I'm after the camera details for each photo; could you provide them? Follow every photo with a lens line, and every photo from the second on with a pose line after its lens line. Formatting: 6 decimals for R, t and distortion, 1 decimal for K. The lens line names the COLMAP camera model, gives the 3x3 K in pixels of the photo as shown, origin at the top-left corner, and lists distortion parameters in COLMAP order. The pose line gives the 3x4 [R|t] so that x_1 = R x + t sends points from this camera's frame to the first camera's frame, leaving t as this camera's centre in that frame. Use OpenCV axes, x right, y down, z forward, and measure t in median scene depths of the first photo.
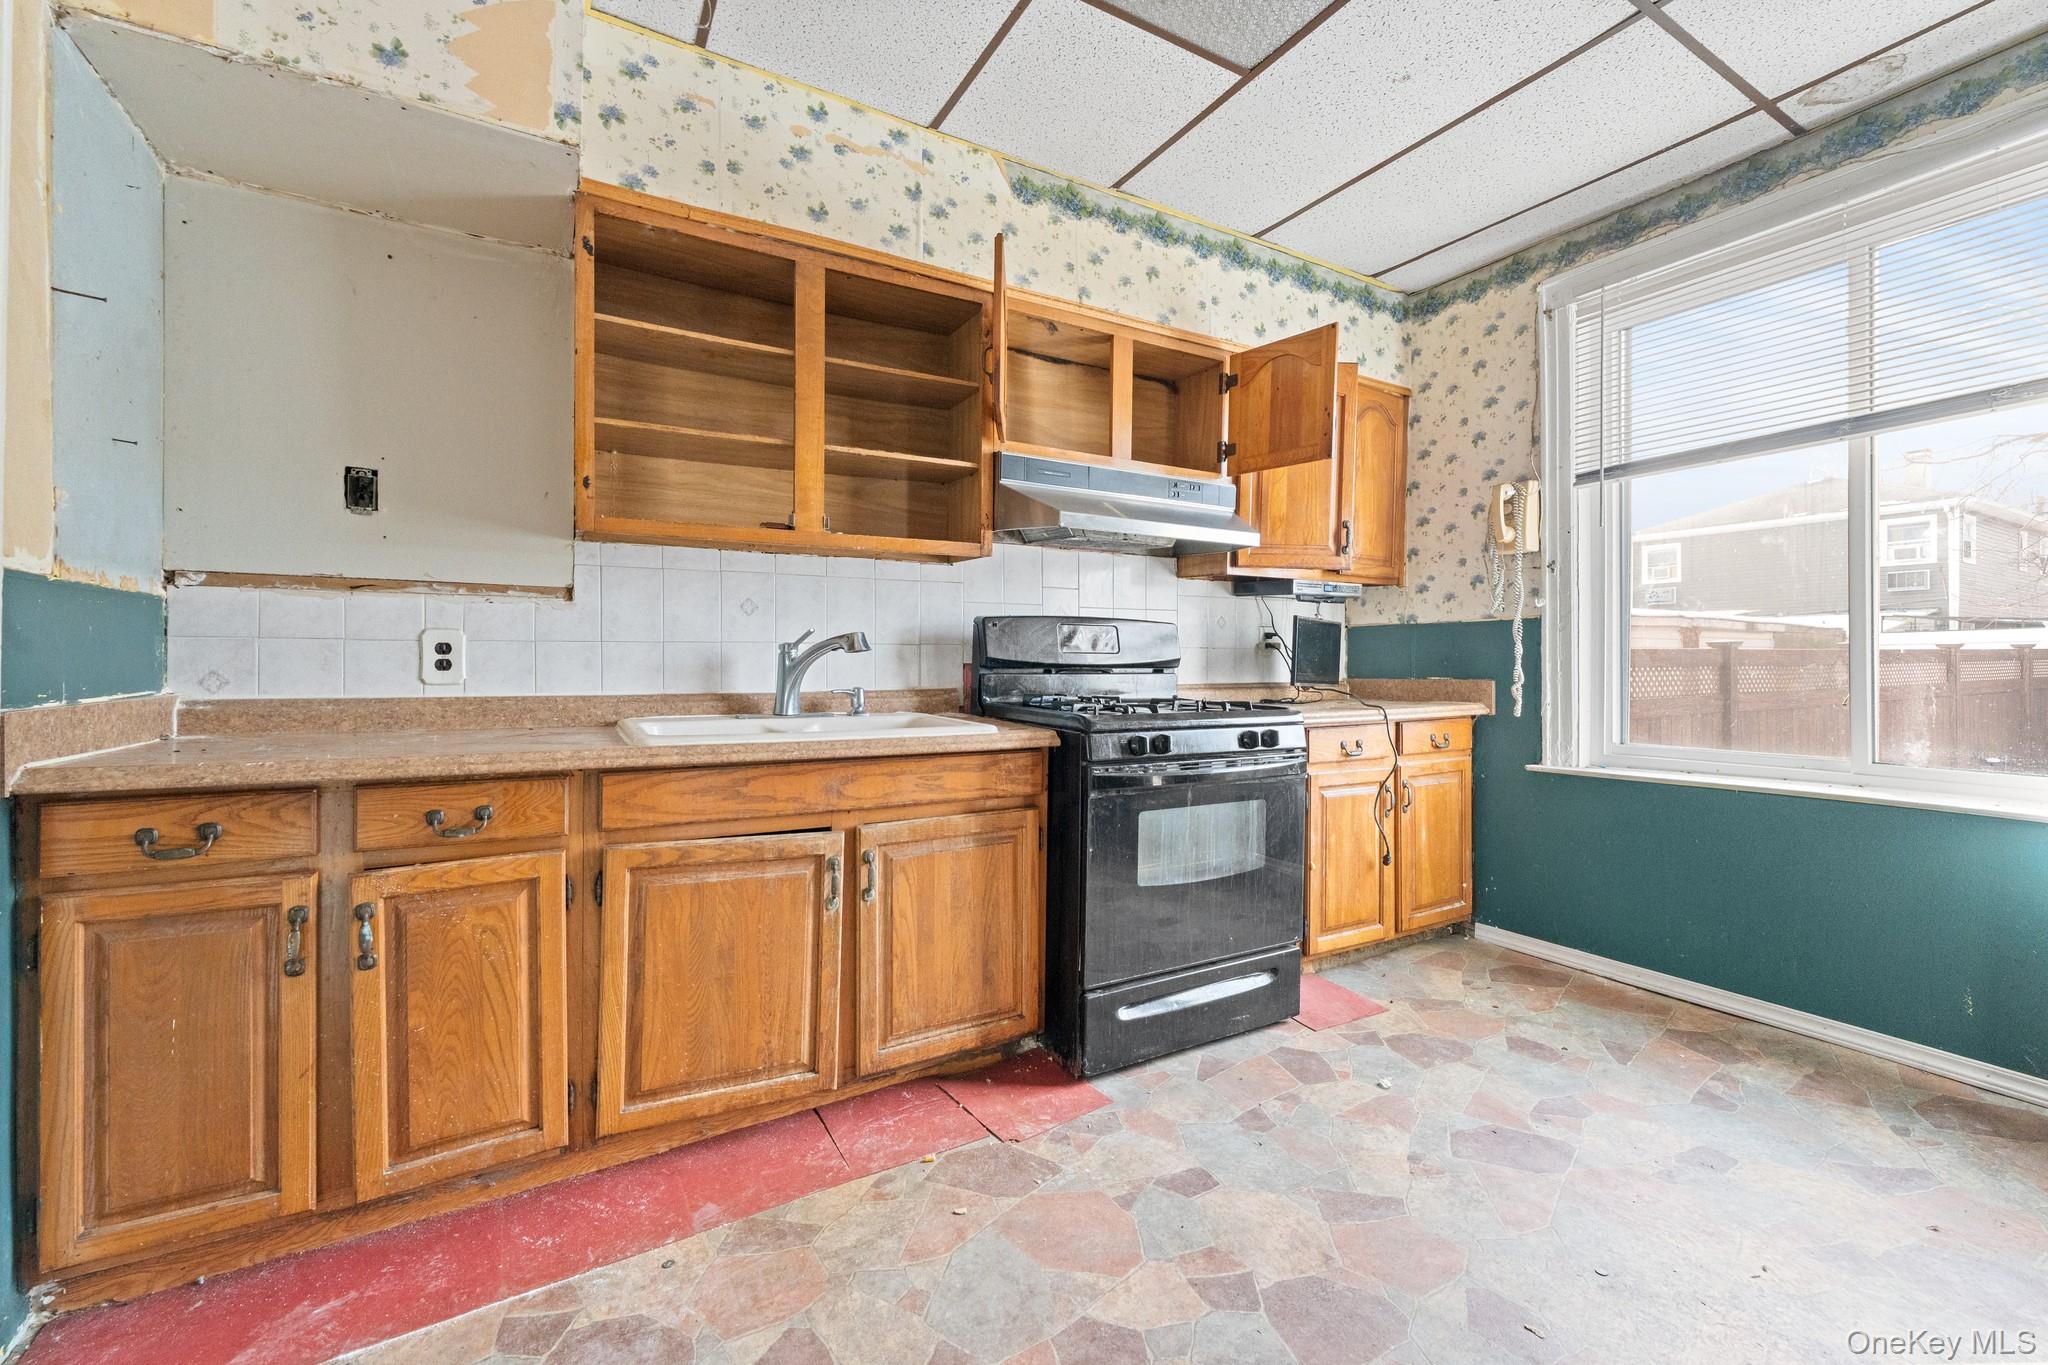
lens RADIAL K [[832.3, 0, 1018.8], [0, 832.3, 661.1], [0, 0, 1]] dist [-0.000918, -0.000846]
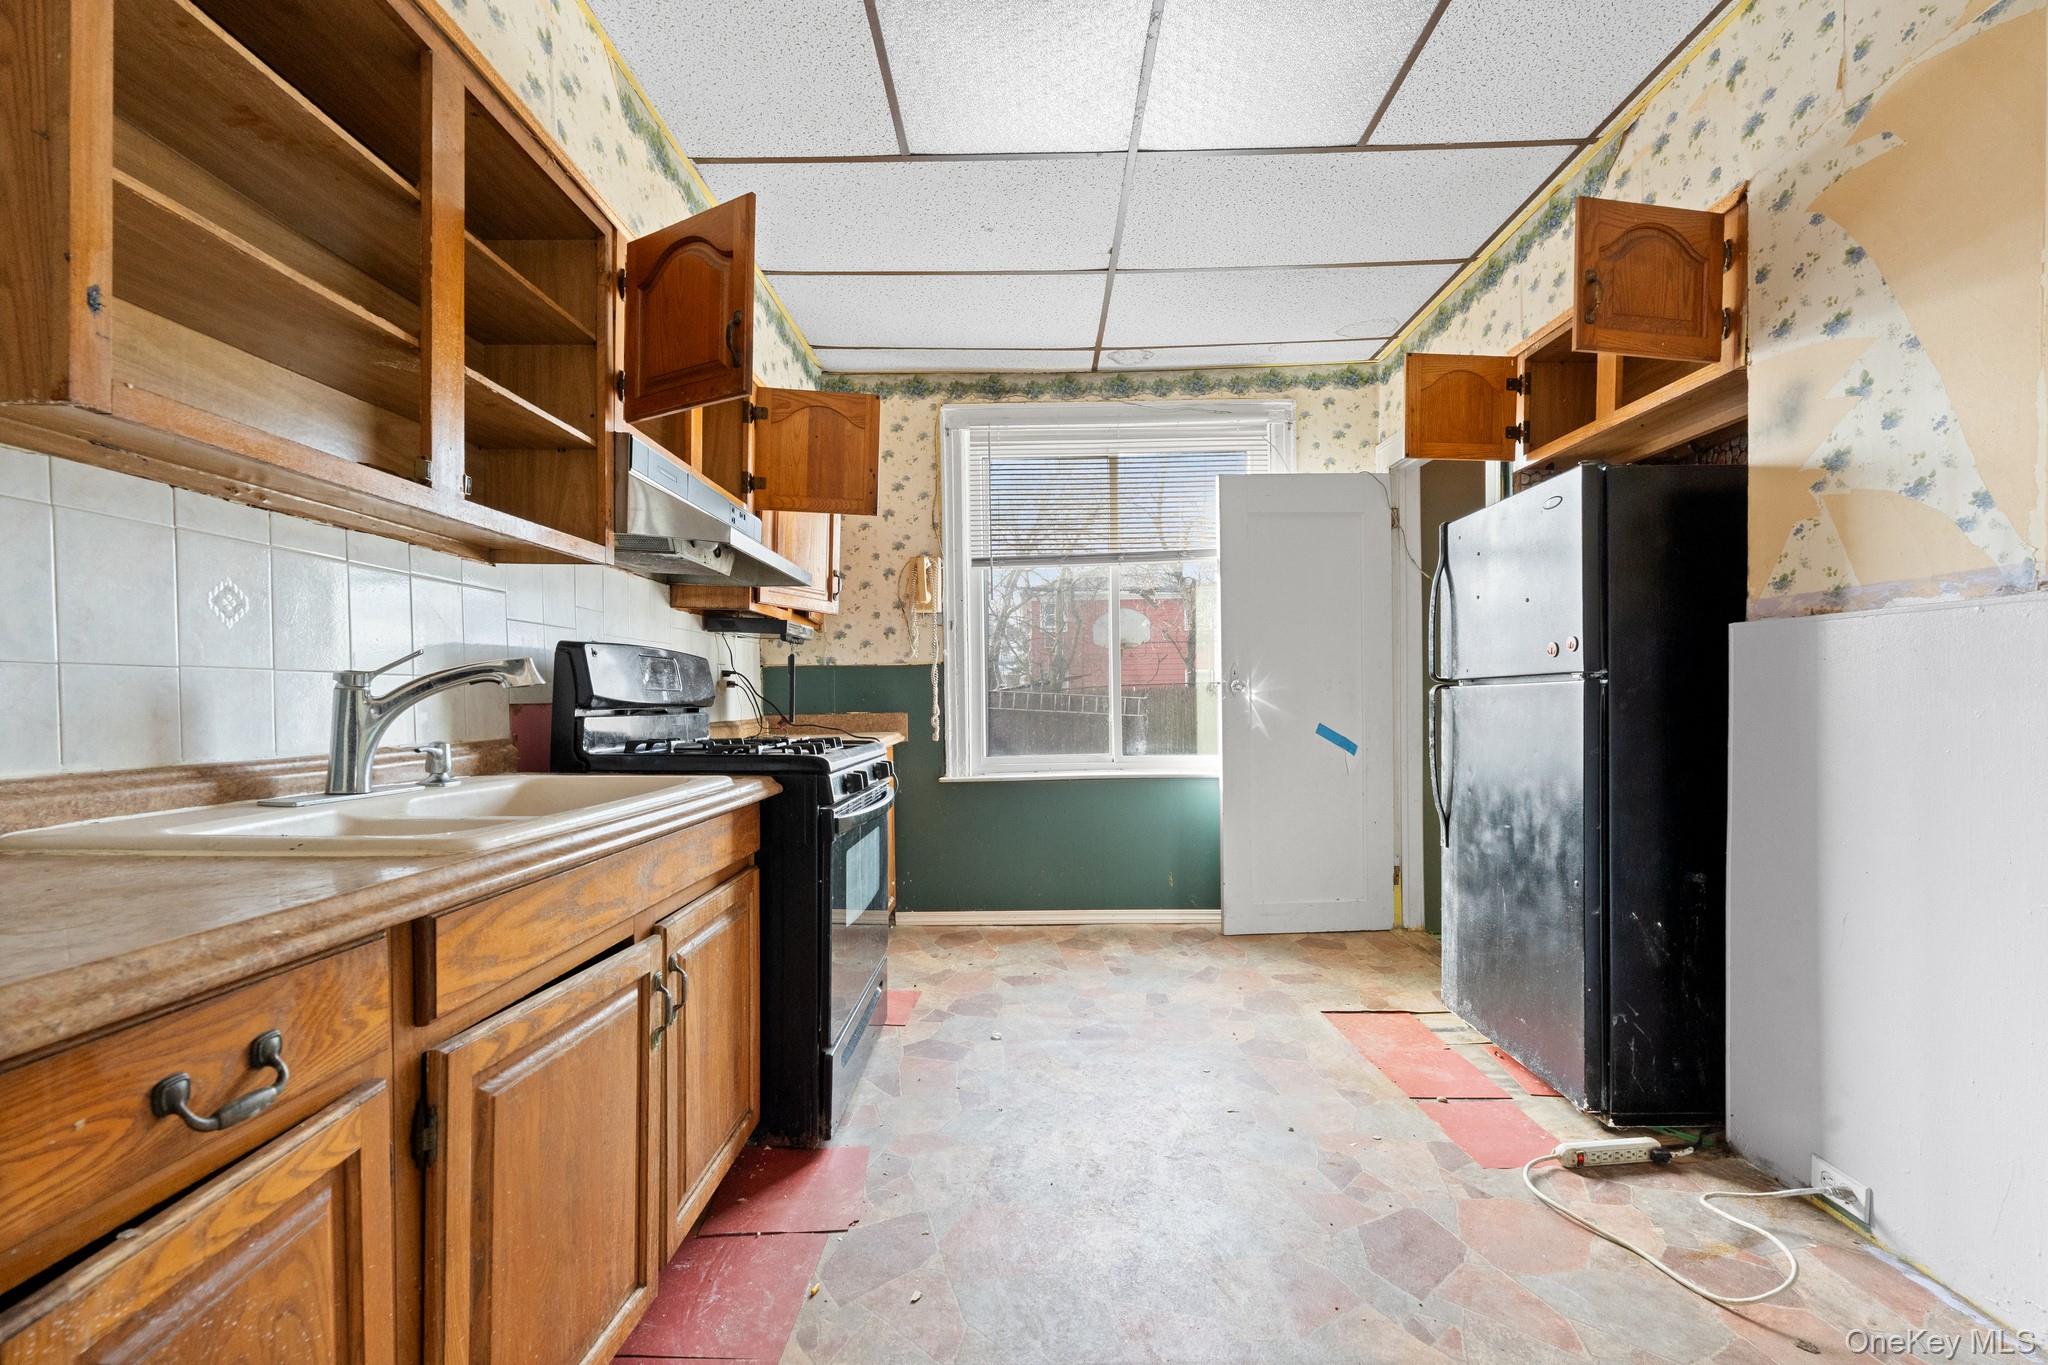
lens RADIAL K [[832.3, 0, 1024.1], [0, 832.3, 703.3], [0, 0, 1]] dist [-0.000918, -0.000846]
pose [[0.511993, -0.010841, 0.858921, -0.440893], [0.008738, 0.999934, 0.007412, 0.000830], [-0.858945, 0.003710, 0.512055, 0.237014]]
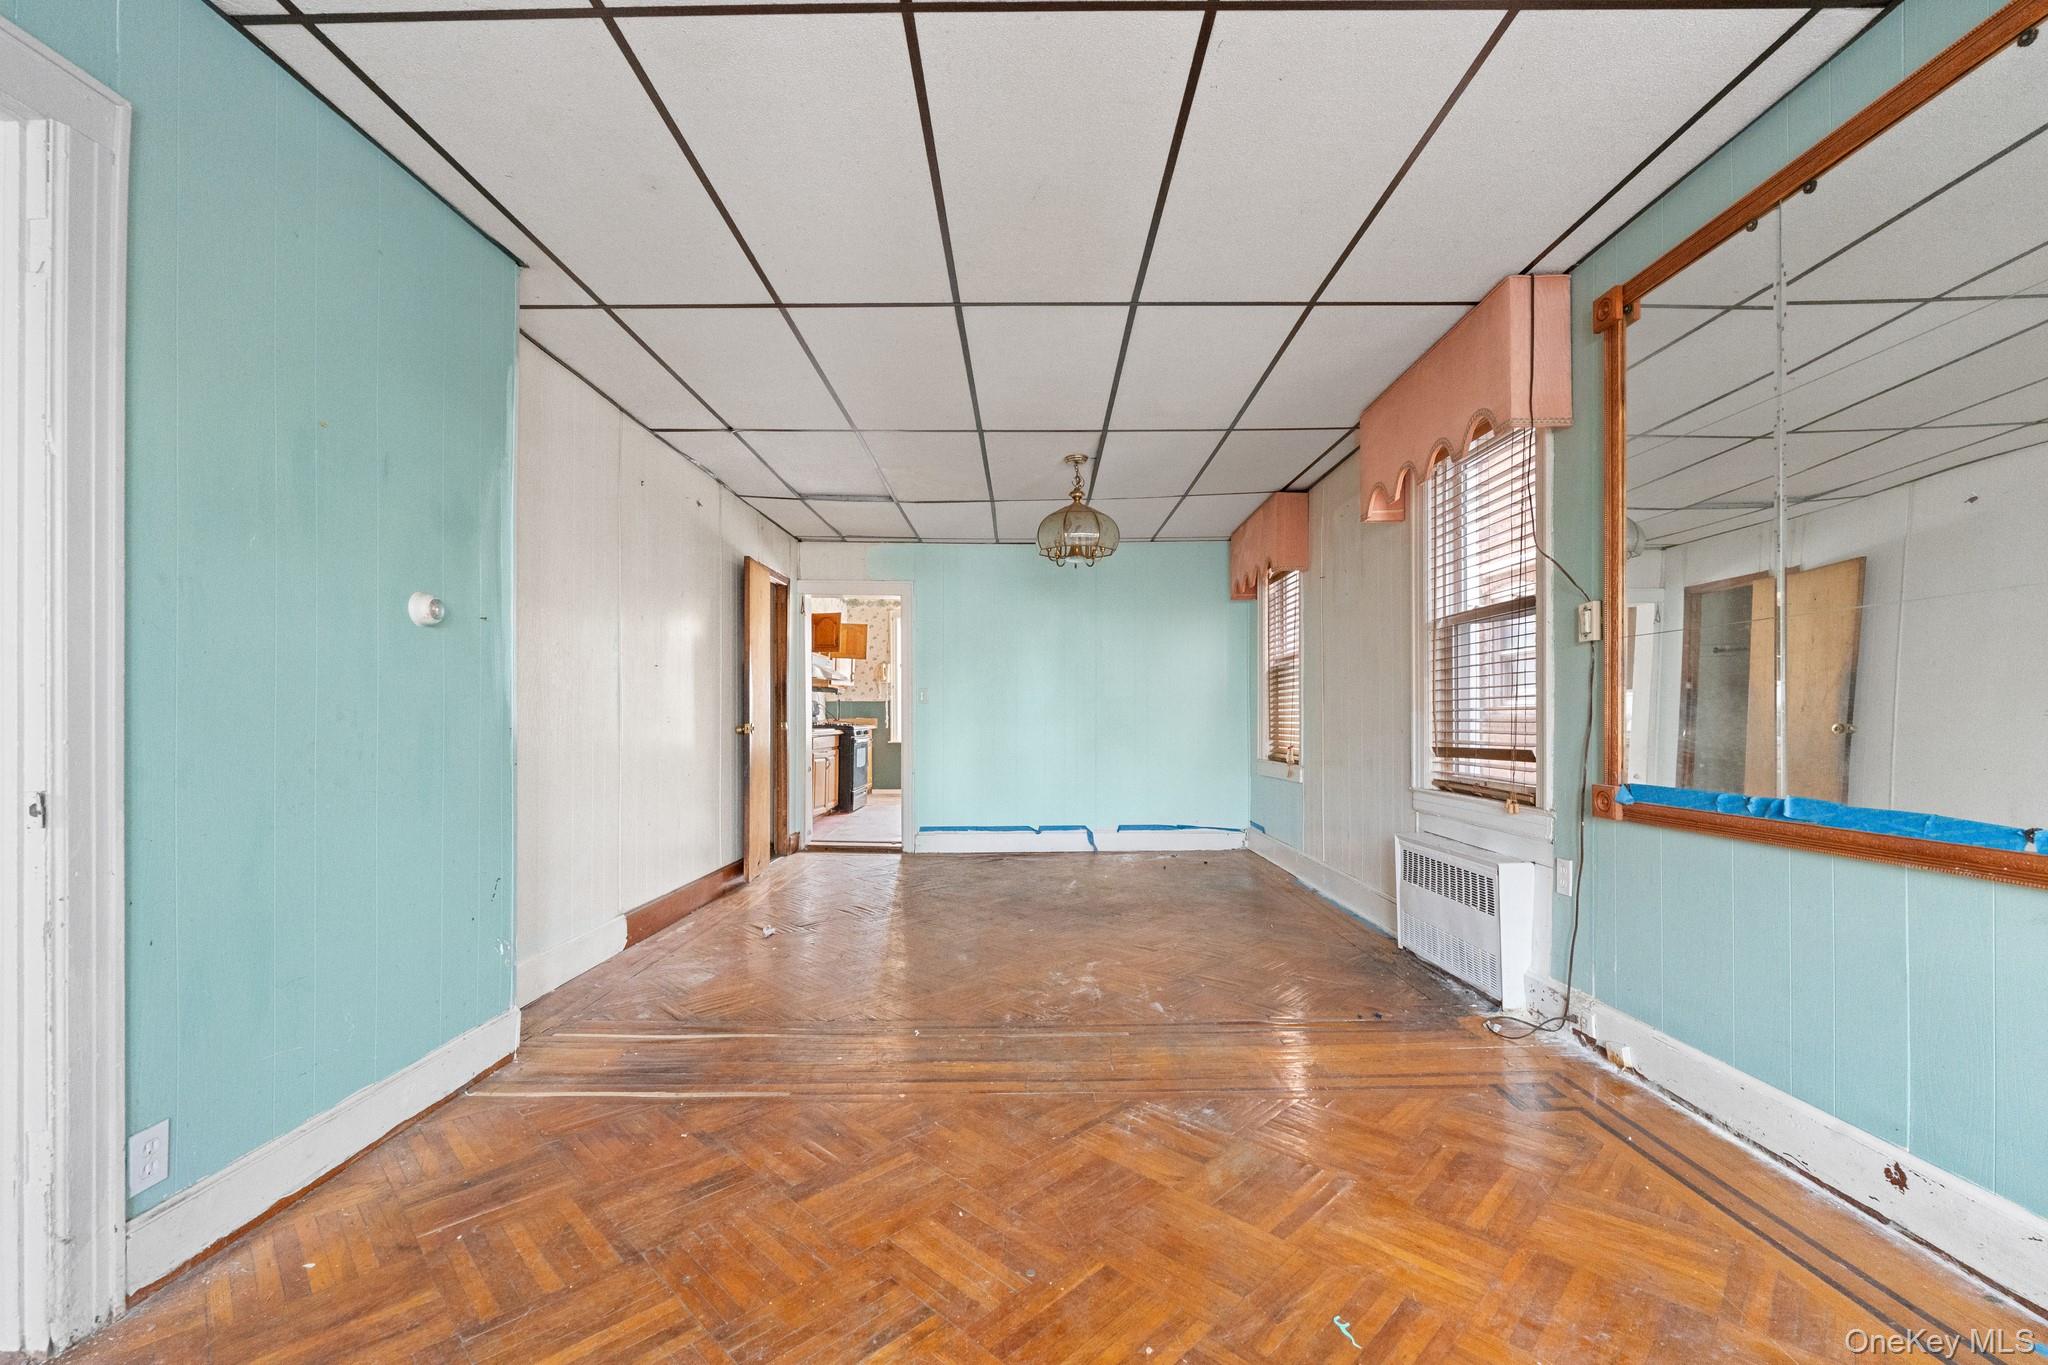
lens RADIAL K [[832.3, 0, 1034.1], [0, 832.3, 716.5], [0, 0, 1]] dist [-0.000918, -0.000846]
pose [[0.502420, -0.006925, 0.864596, -2.320460], [0.003550, 0.999976, 0.005946, -0.003847], [-0.864616, 0.000082, 0.502433, -1.451141]]
